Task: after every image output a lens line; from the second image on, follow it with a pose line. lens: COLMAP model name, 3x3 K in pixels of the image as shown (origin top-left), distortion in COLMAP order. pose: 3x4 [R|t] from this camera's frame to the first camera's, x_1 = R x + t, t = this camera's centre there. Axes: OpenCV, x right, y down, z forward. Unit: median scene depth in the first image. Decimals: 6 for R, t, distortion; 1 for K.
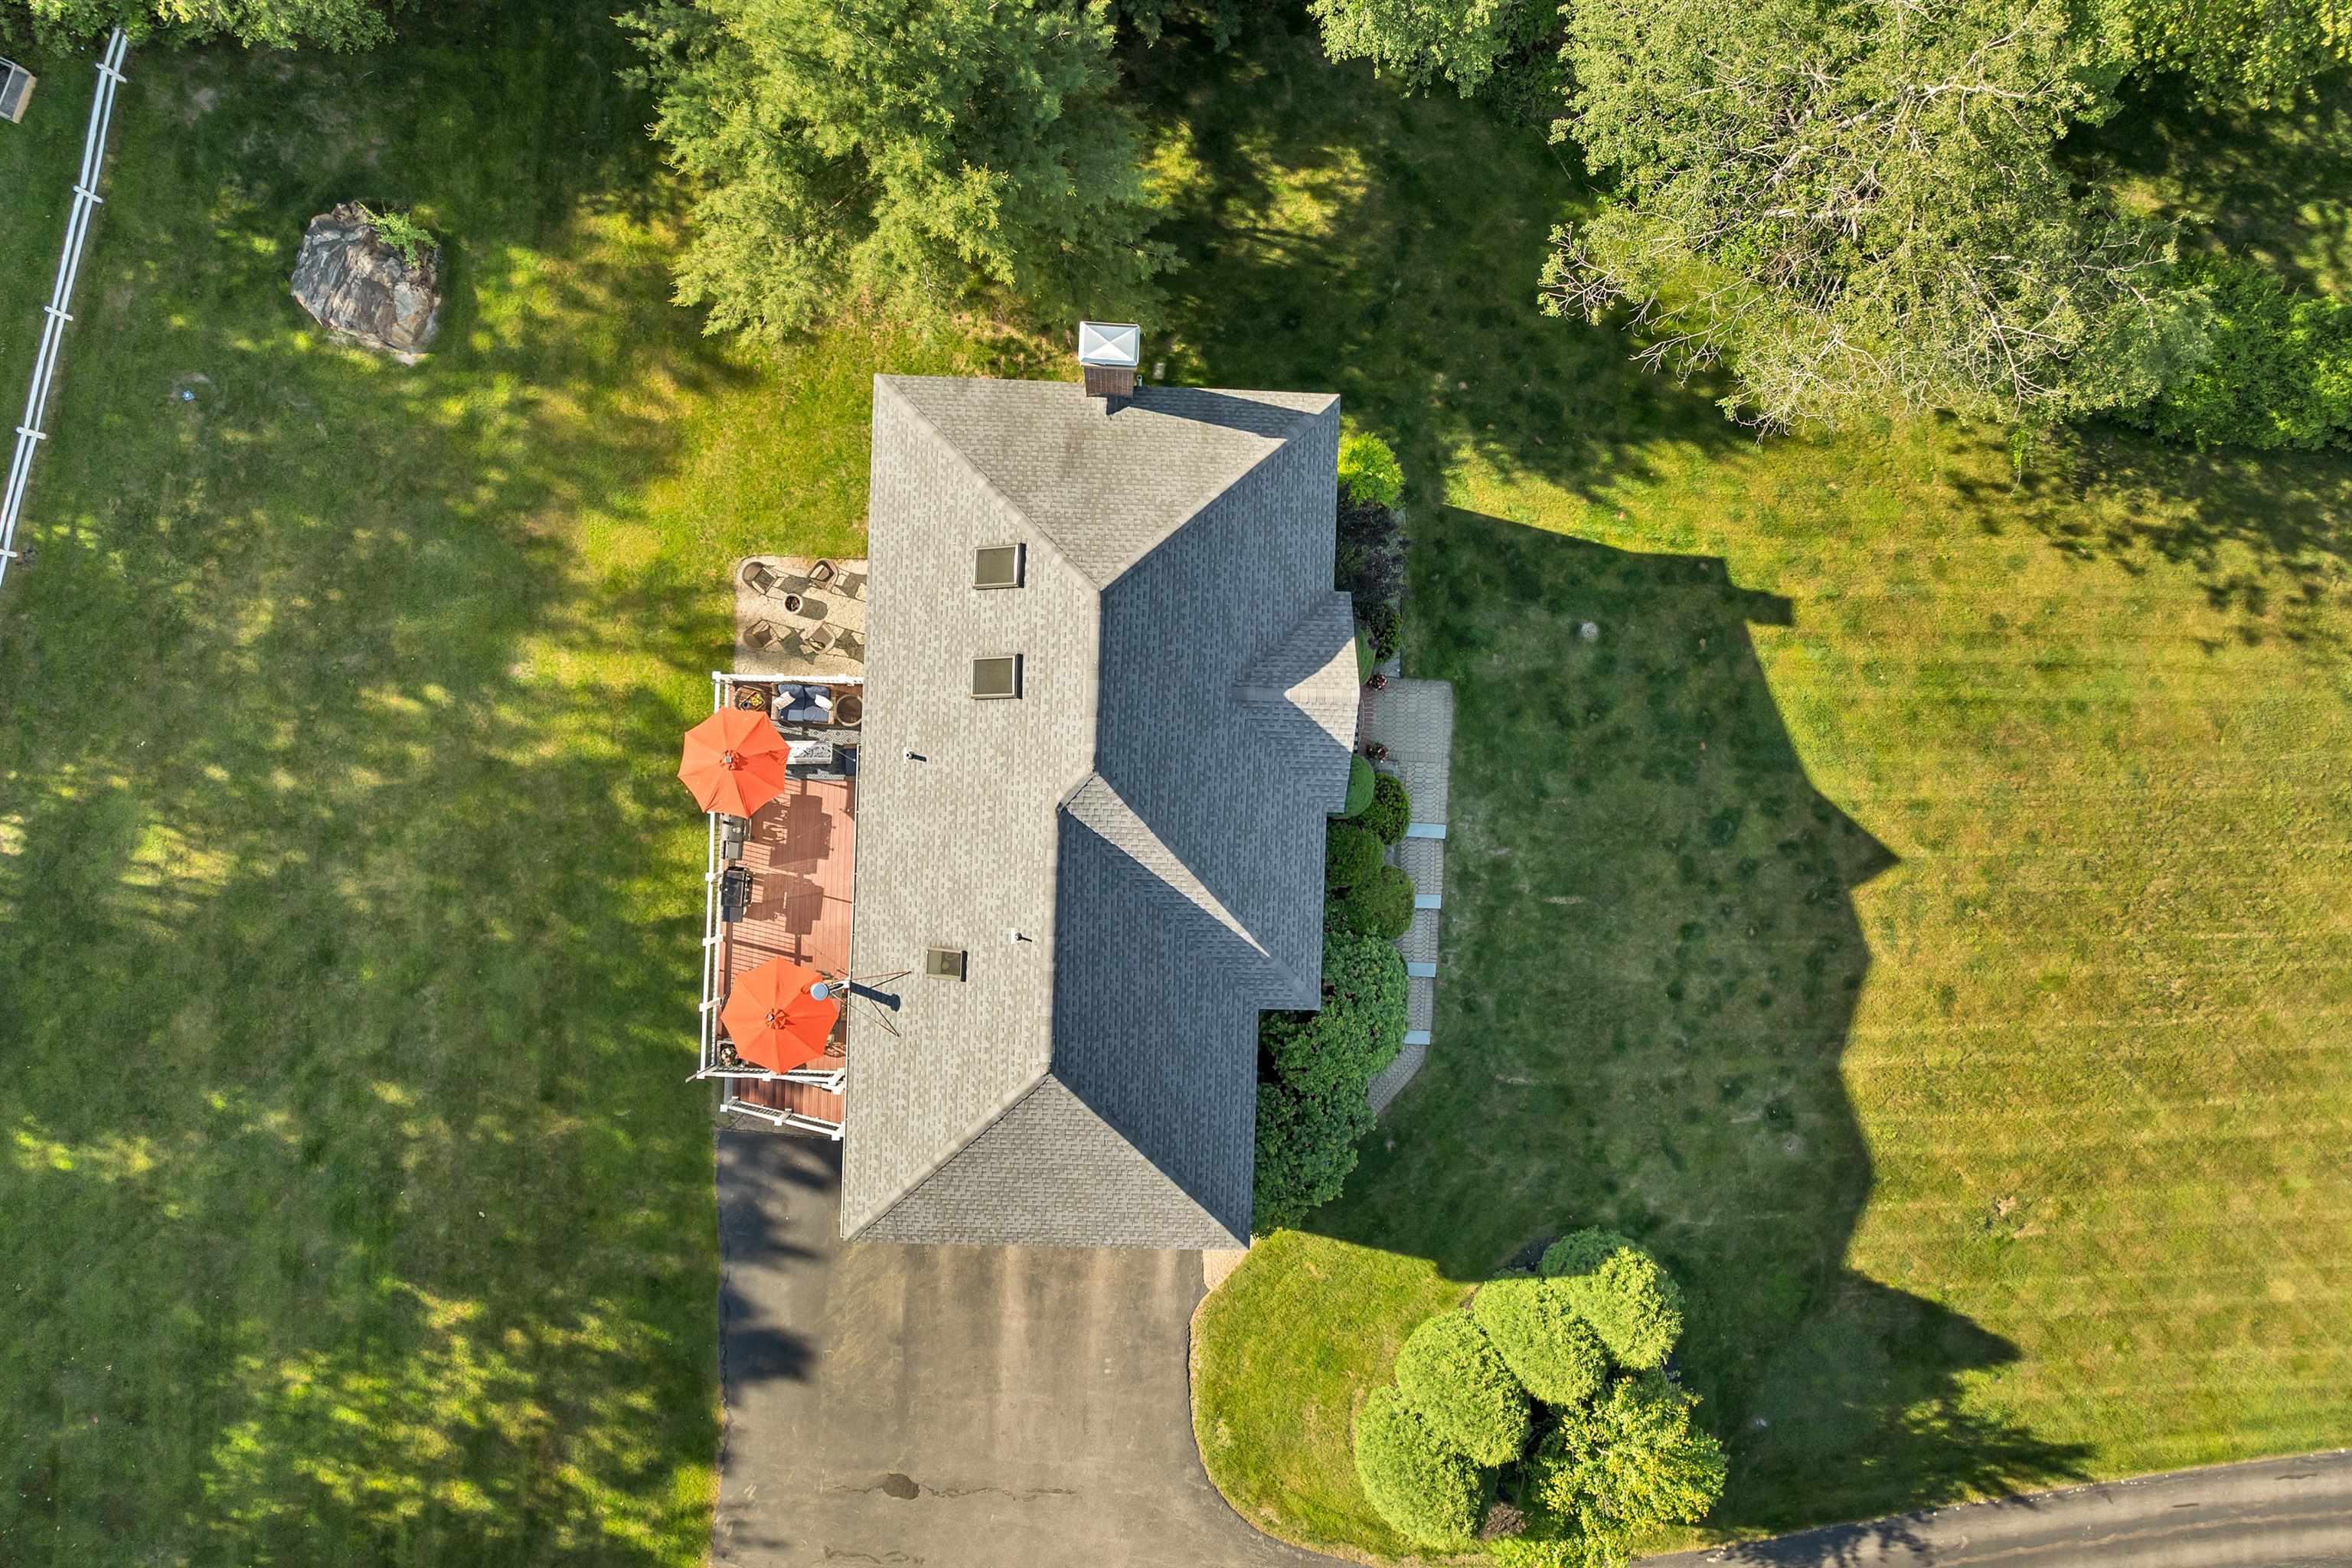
lens RADIAL K [[1675.9, 0, 1172.6], [0, 1675.9, 790.5], [0, 0, 1]] dist [-0.047395, 0.004731]
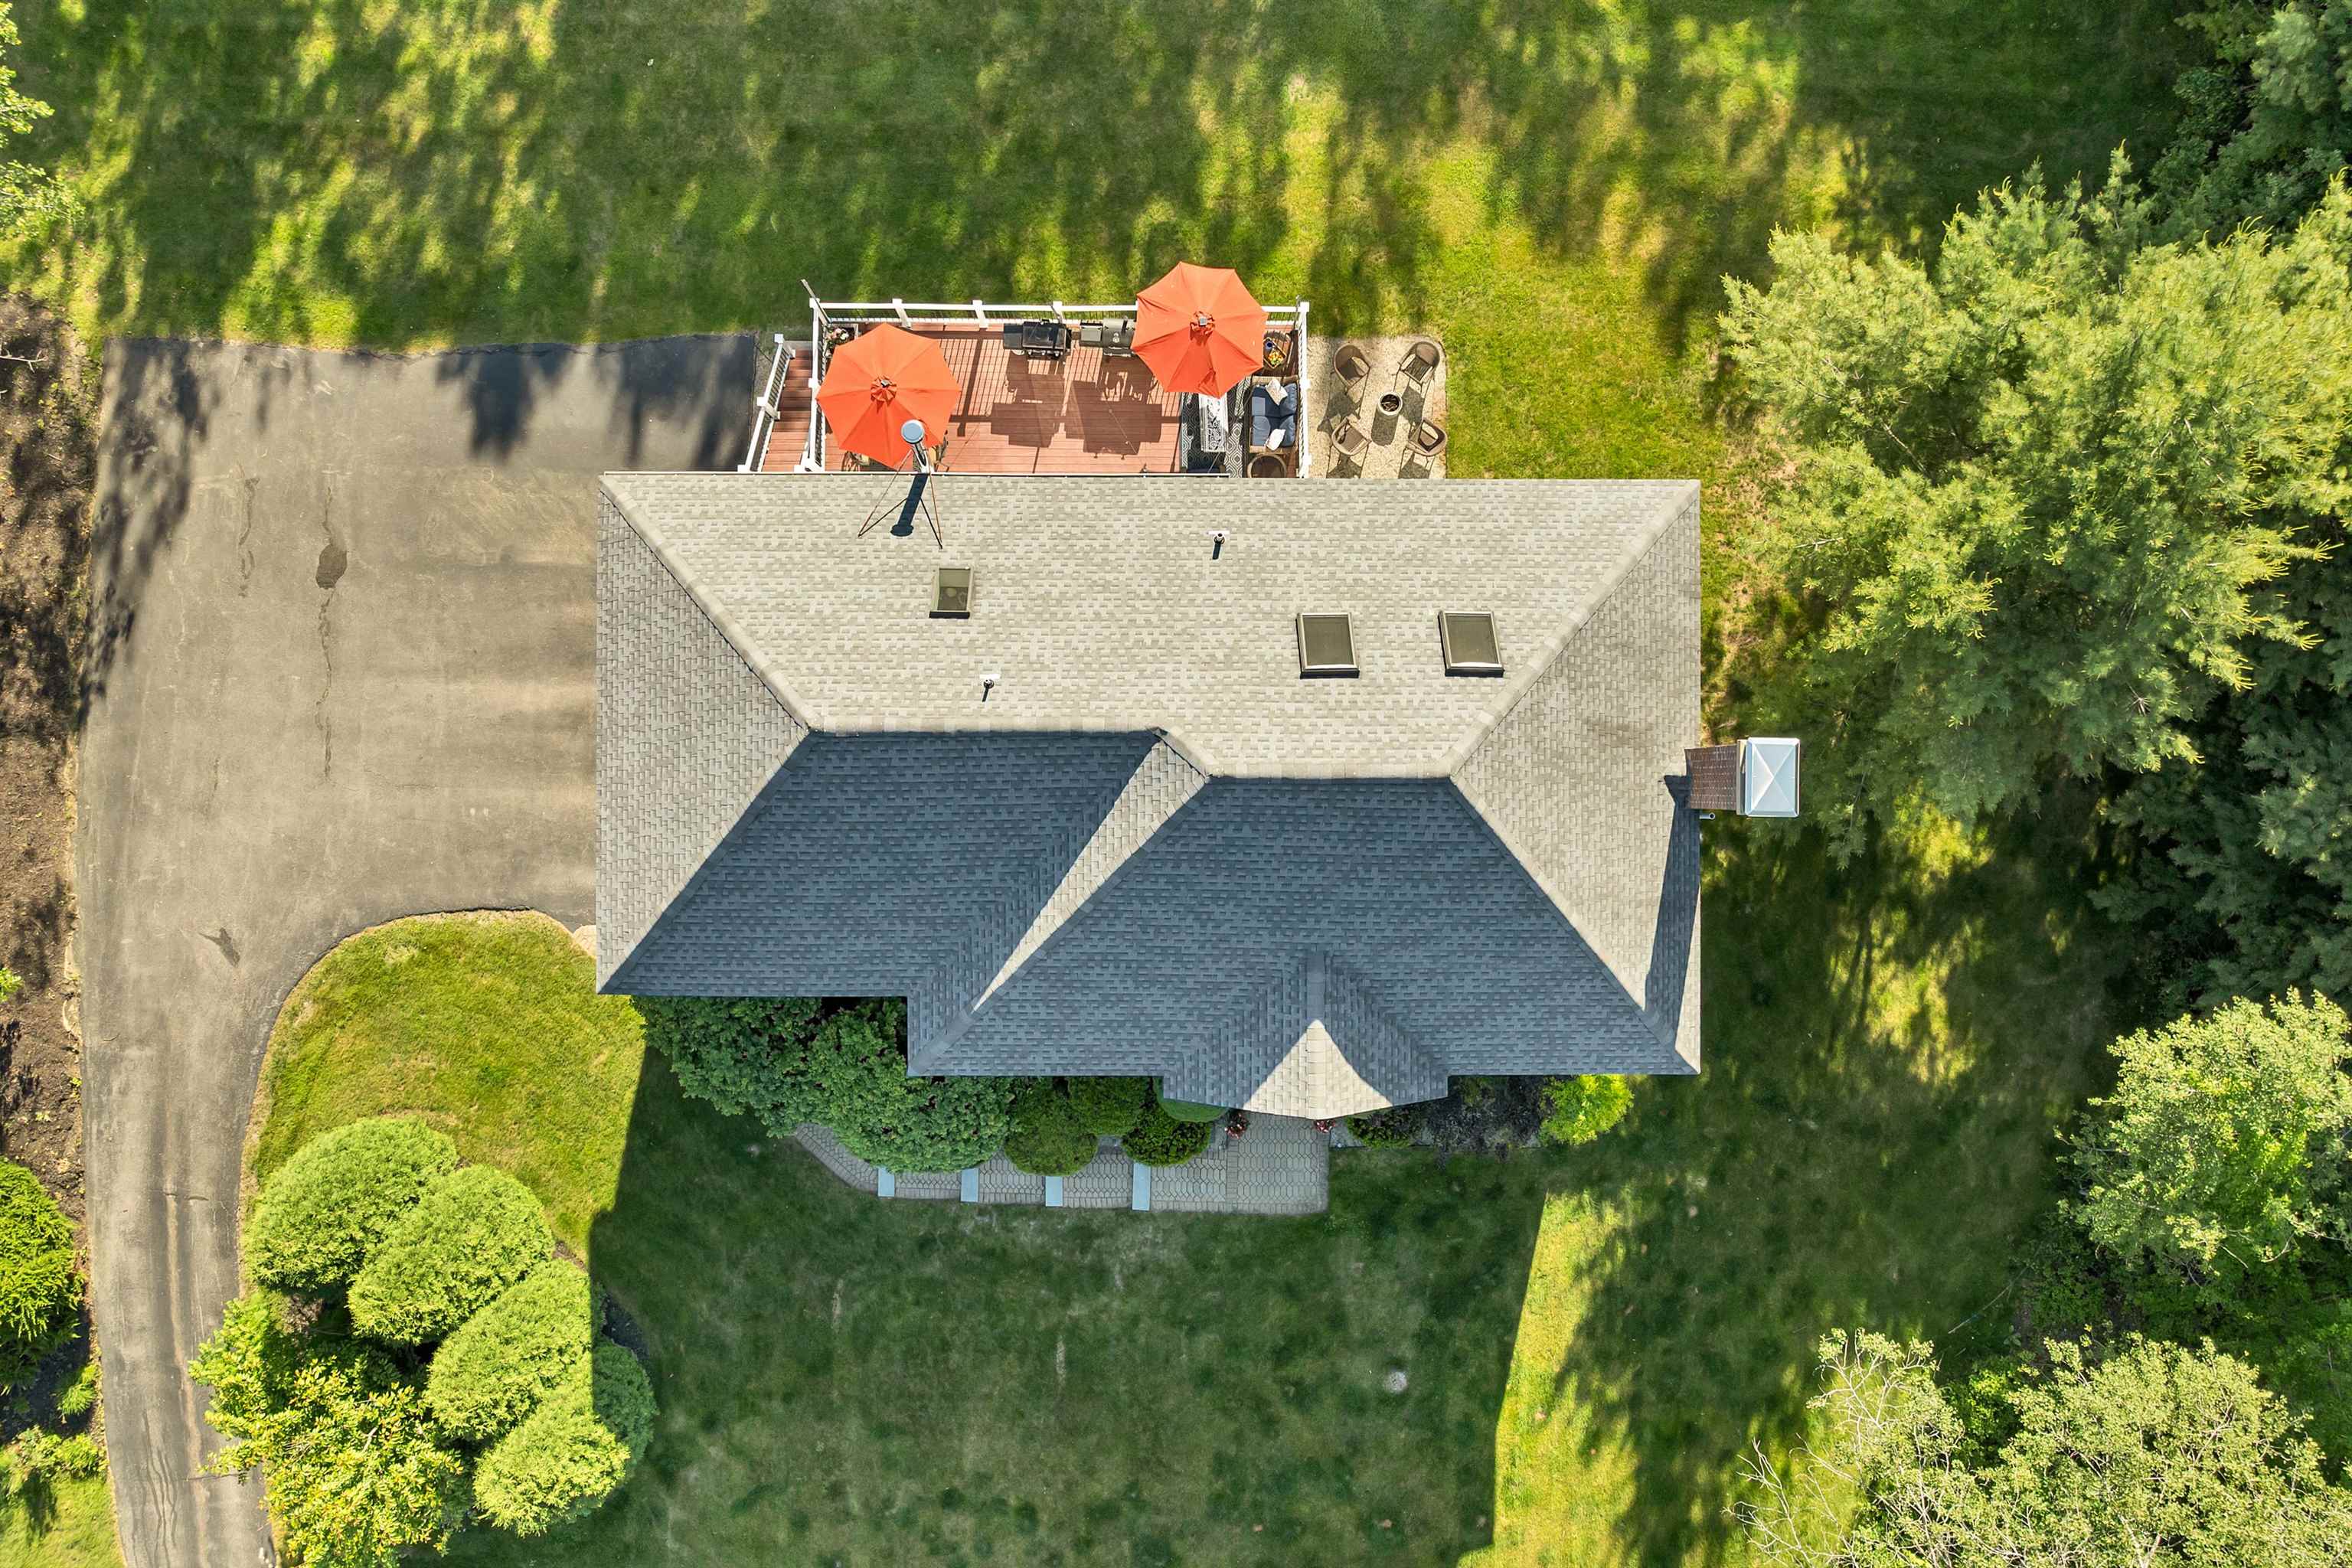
lens RADIAL K [[1654.3, 0, 1174.3], [0, 1654.3, 731.6], [0, 0, 1]] dist [-0.076230, 0.002979]
pose [[0.032854, 0.997260, -0.066282, -0.014606], [-0.999444, 0.032406, -0.007819, 0.007772], [-0.005649, 0.066502, 0.997770, 0.205888]]
